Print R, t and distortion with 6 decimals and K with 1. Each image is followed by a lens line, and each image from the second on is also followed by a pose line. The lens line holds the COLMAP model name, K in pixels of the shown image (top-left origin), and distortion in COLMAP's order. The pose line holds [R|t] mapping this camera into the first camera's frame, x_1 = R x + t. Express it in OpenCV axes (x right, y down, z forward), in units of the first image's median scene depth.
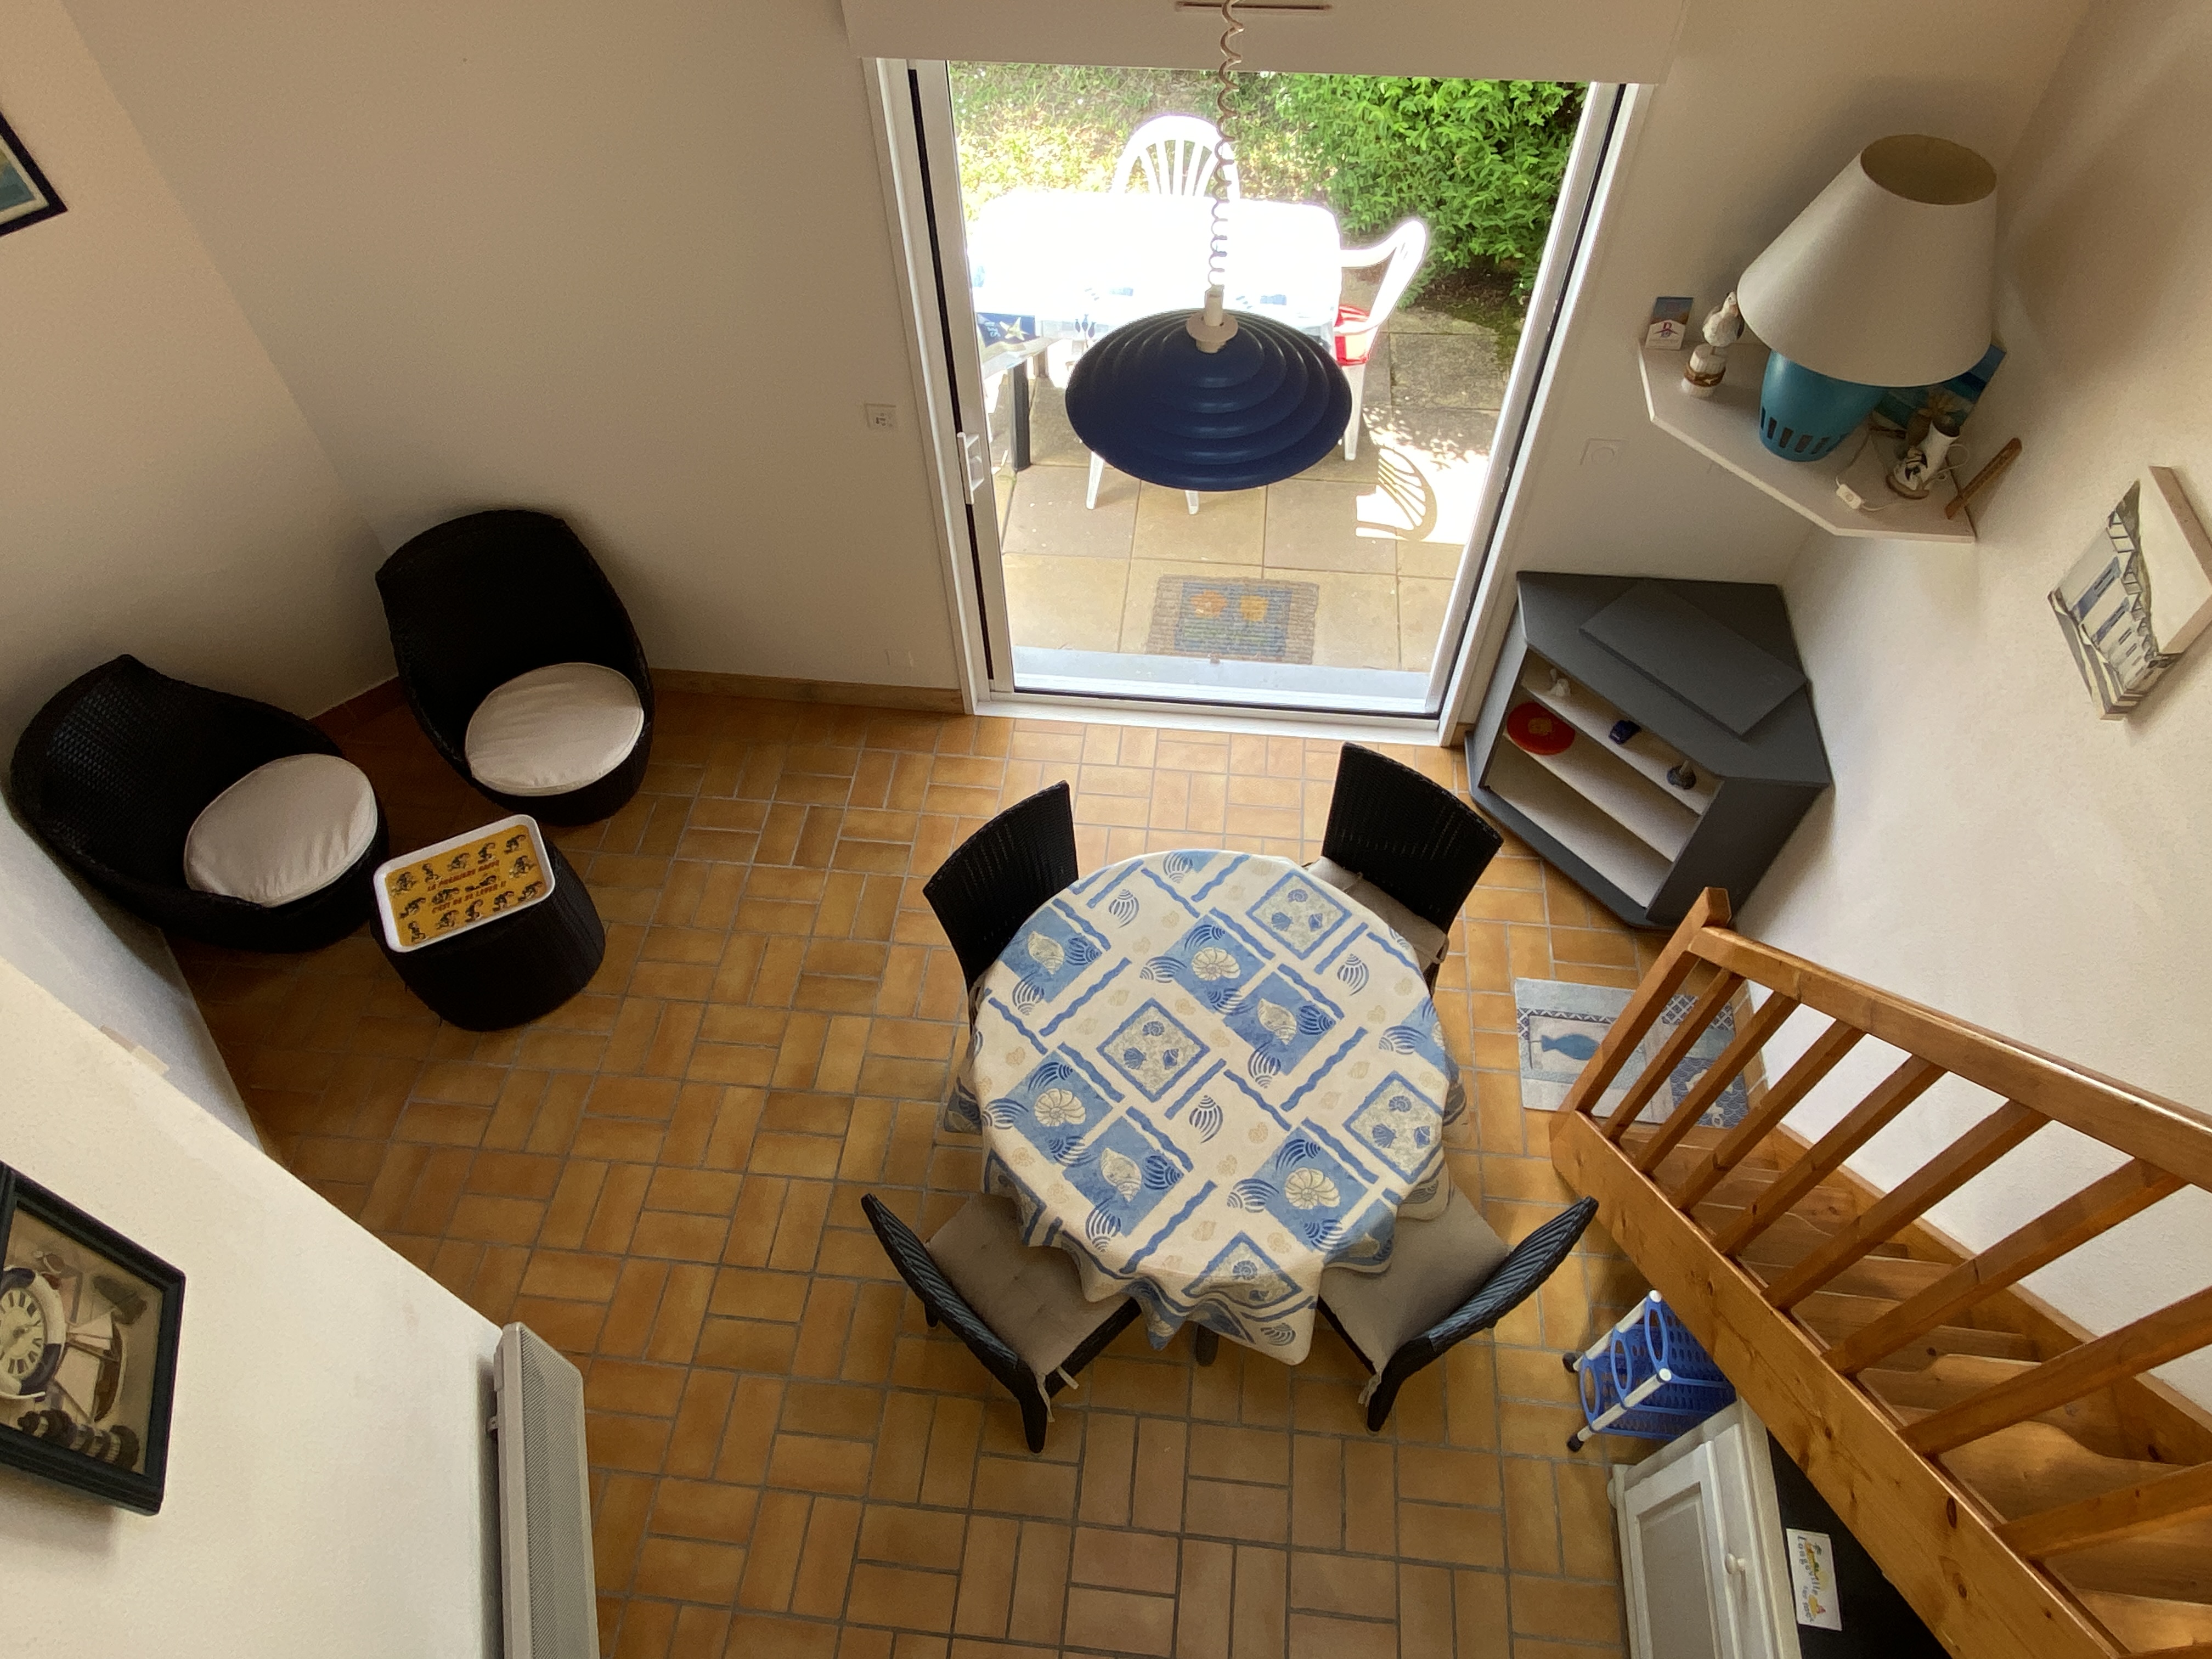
lens RADIAL K [[1348.2, 0, 1113.6], [0, 1348.2, 806.8], [0, 0, 1]] dist [0.015225, -0.019886]
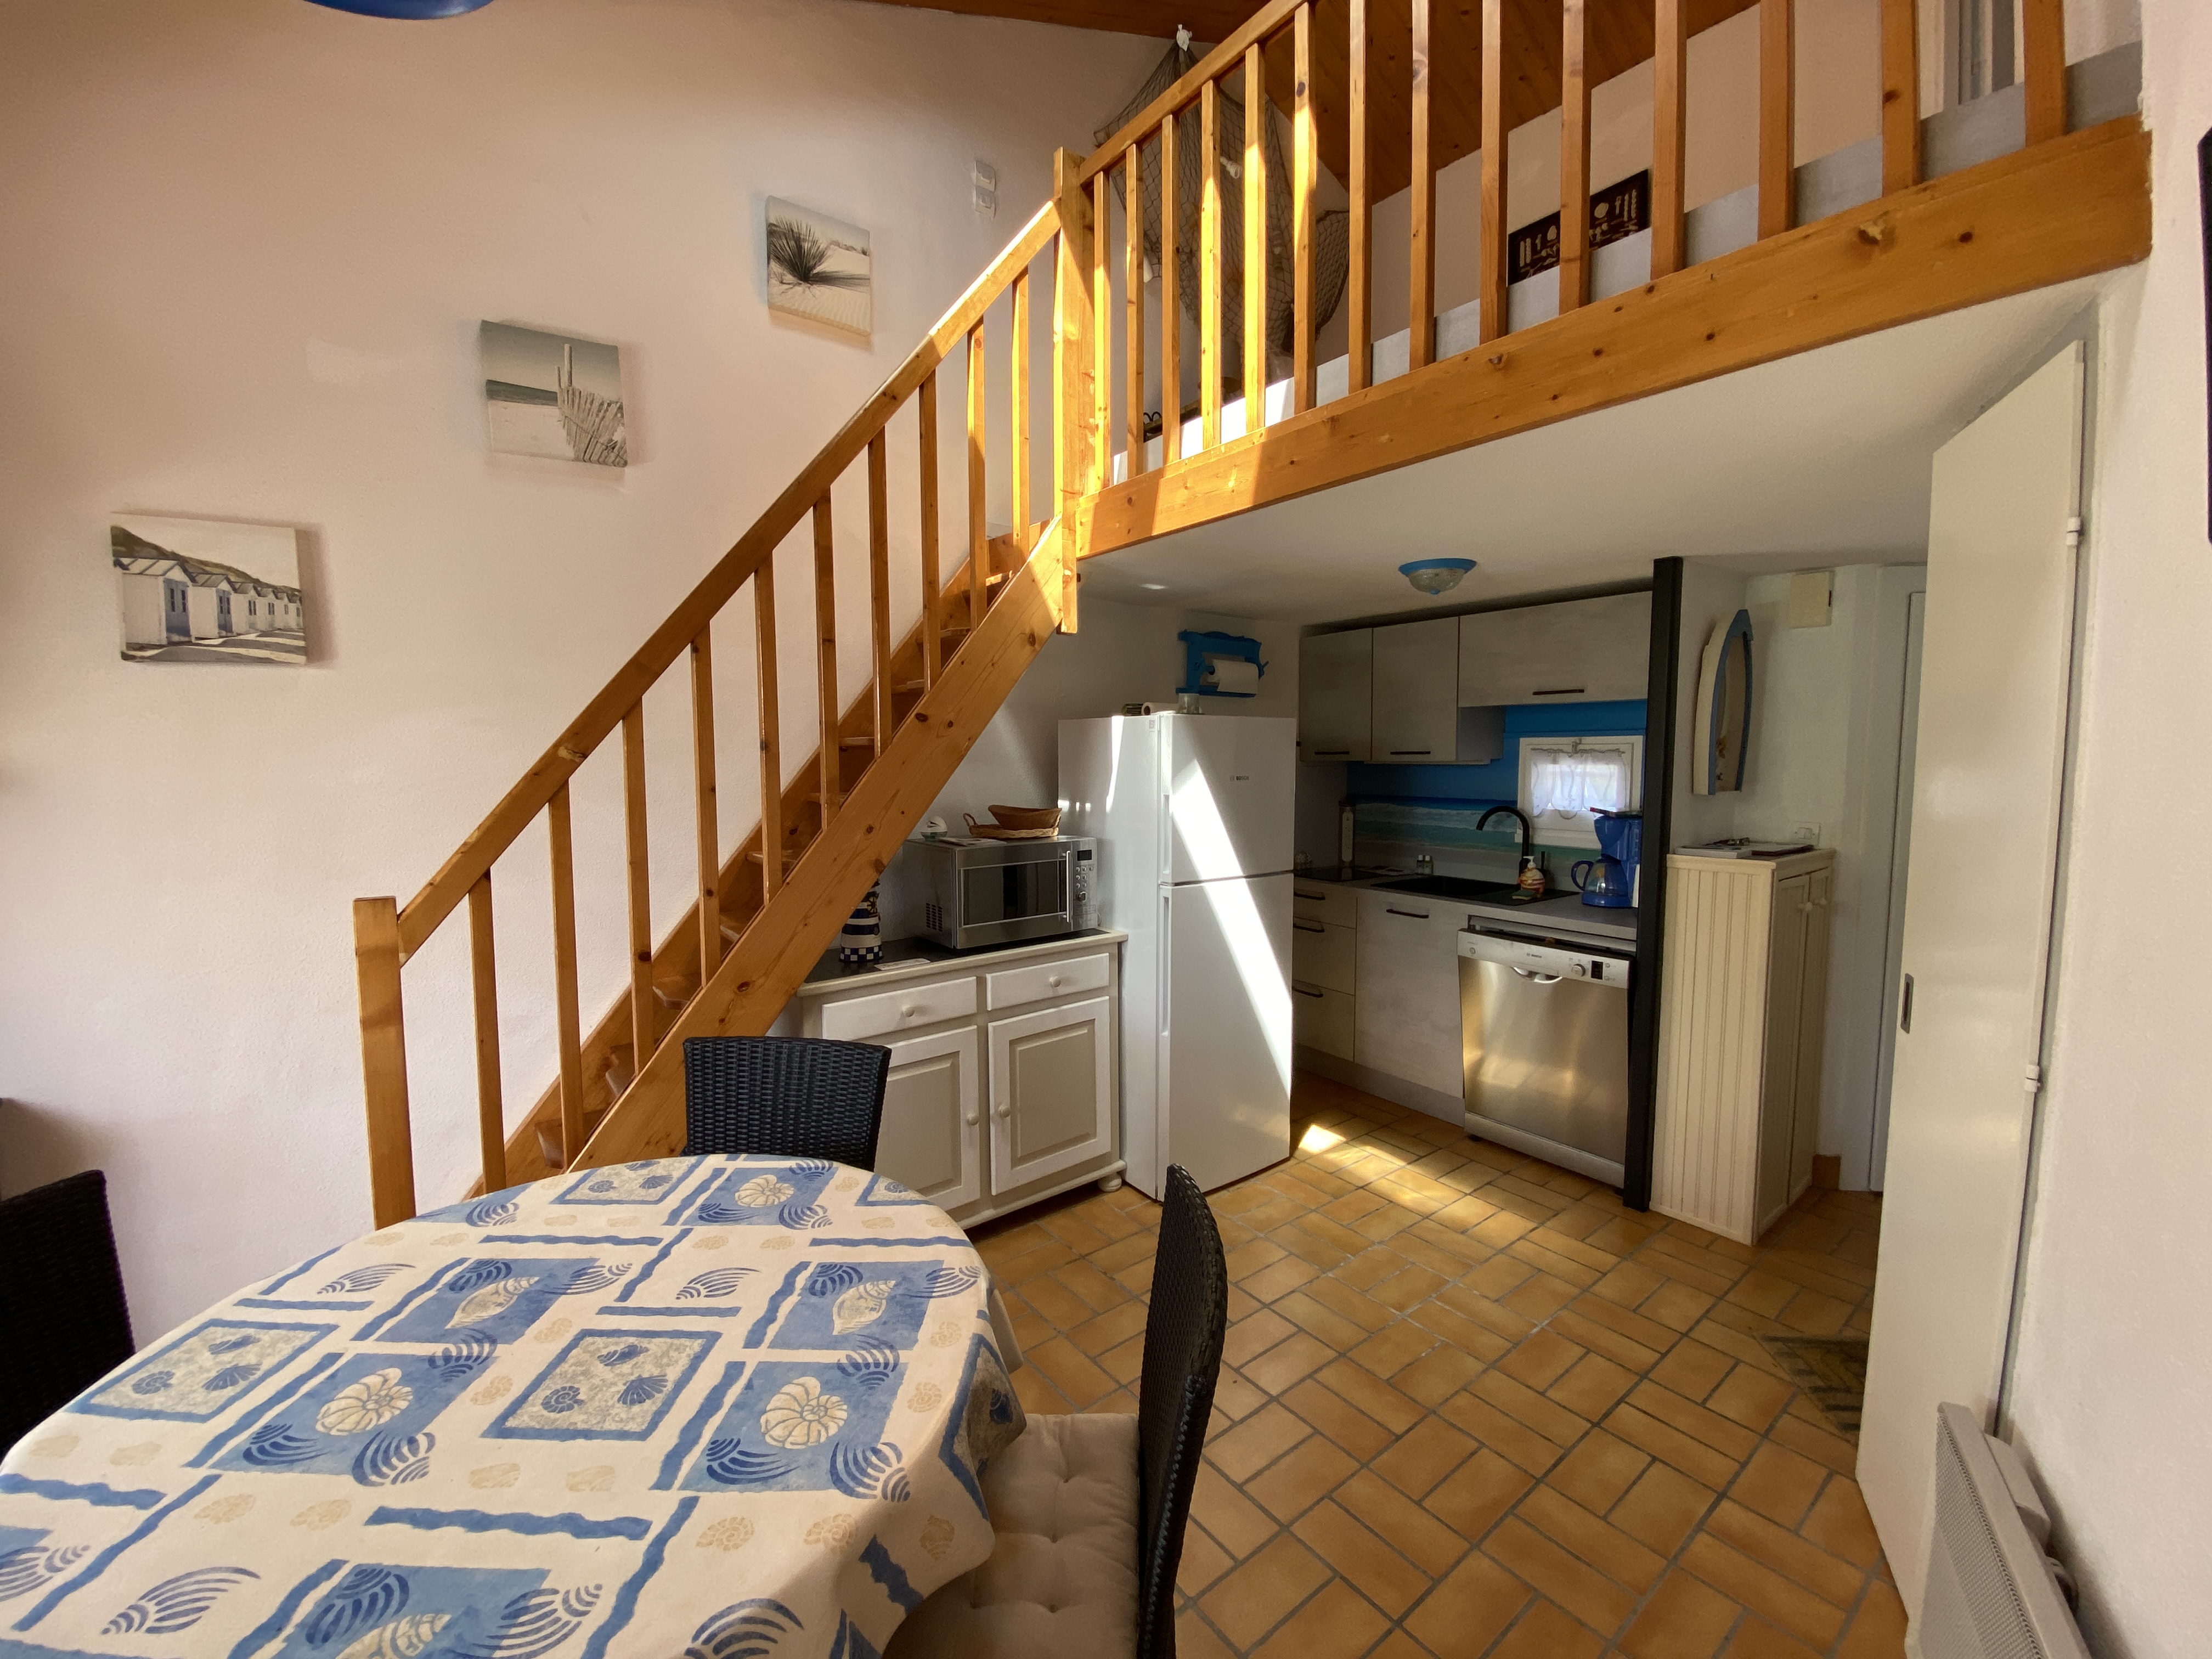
lens RADIAL K [[890.6, 0, 1108.3], [0, 890.6, 824.6], [0, 0, 1]] dist [0.005125, -0.013272]
pose [[-0.696526, -0.045029, 0.716118, -0.337351], [0.585537, 0.541182, 0.603547, -0.032336], [-0.414727, 0.839699, -0.350581, 0.842225]]
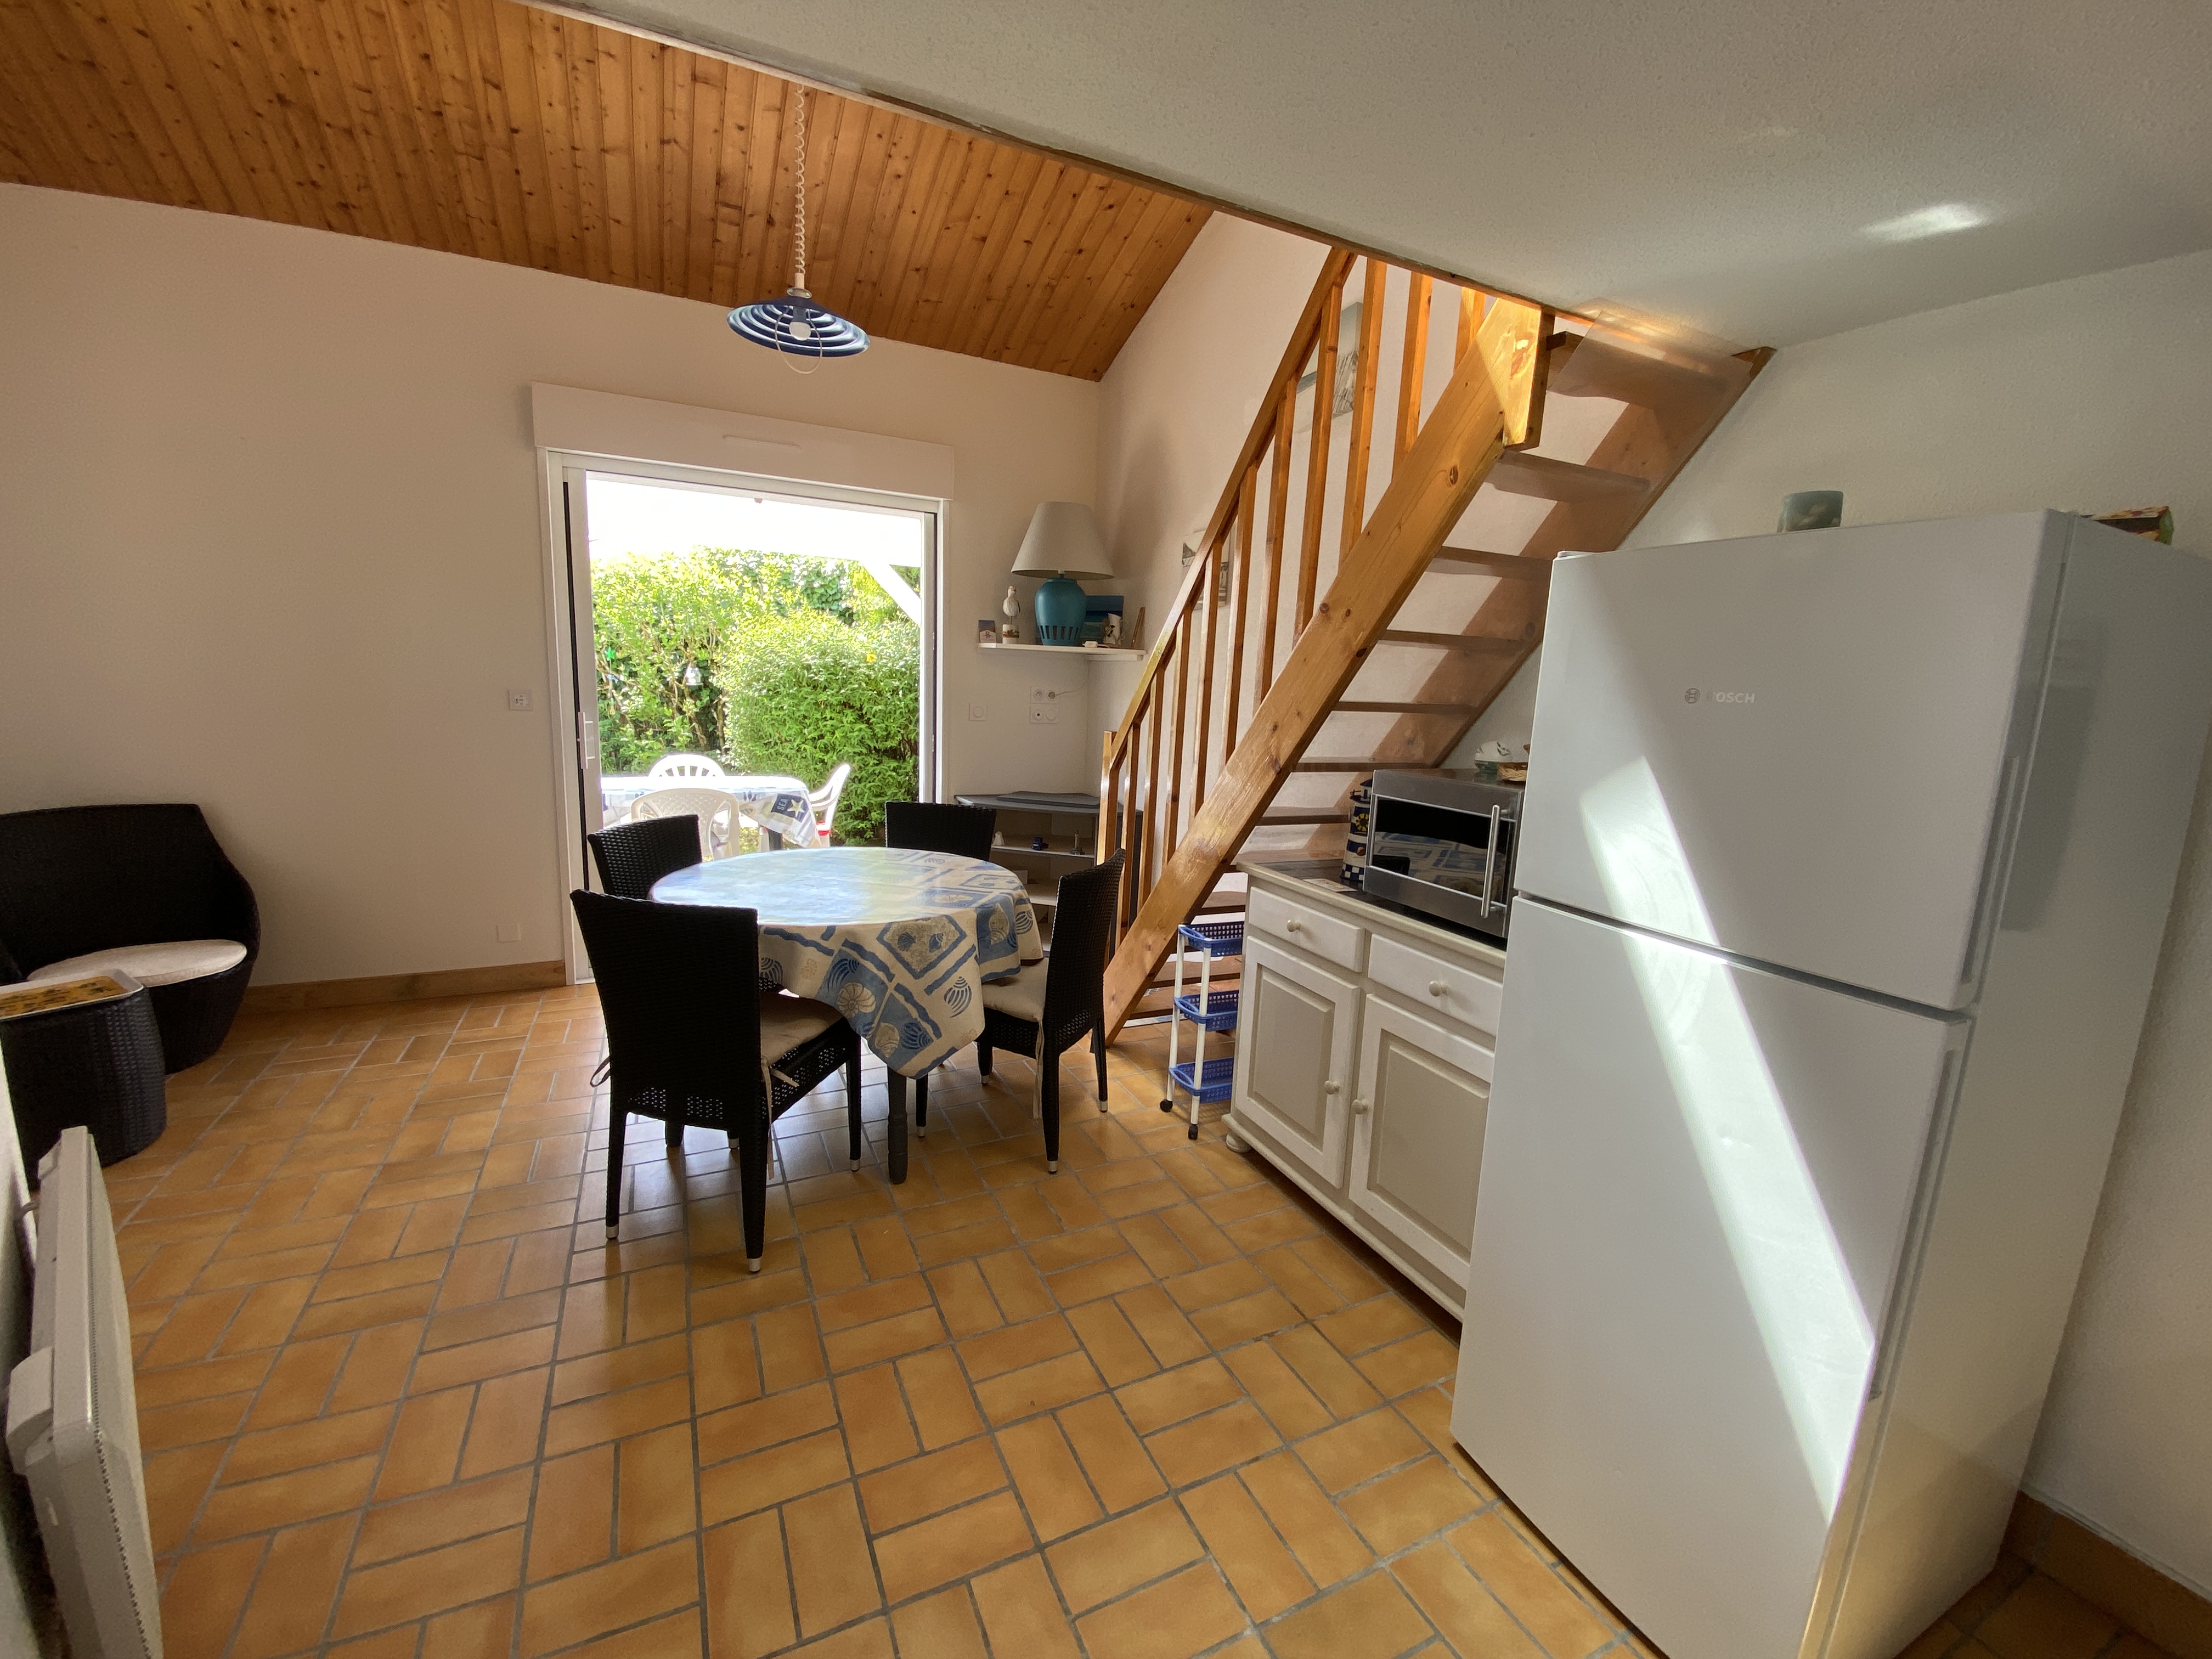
lens RADIAL K [[890.6, 0, 1130.2], [0, 890.6, 813.5], [0, 0, 1]] dist [0.005125, -0.013272]
pose [[0.835733, -0.032022, 0.548201, -0.179750], [0.408856, 0.702721, -0.582254, 0.759990], [-0.366588, 0.710745, 0.600380, 0.296695]]
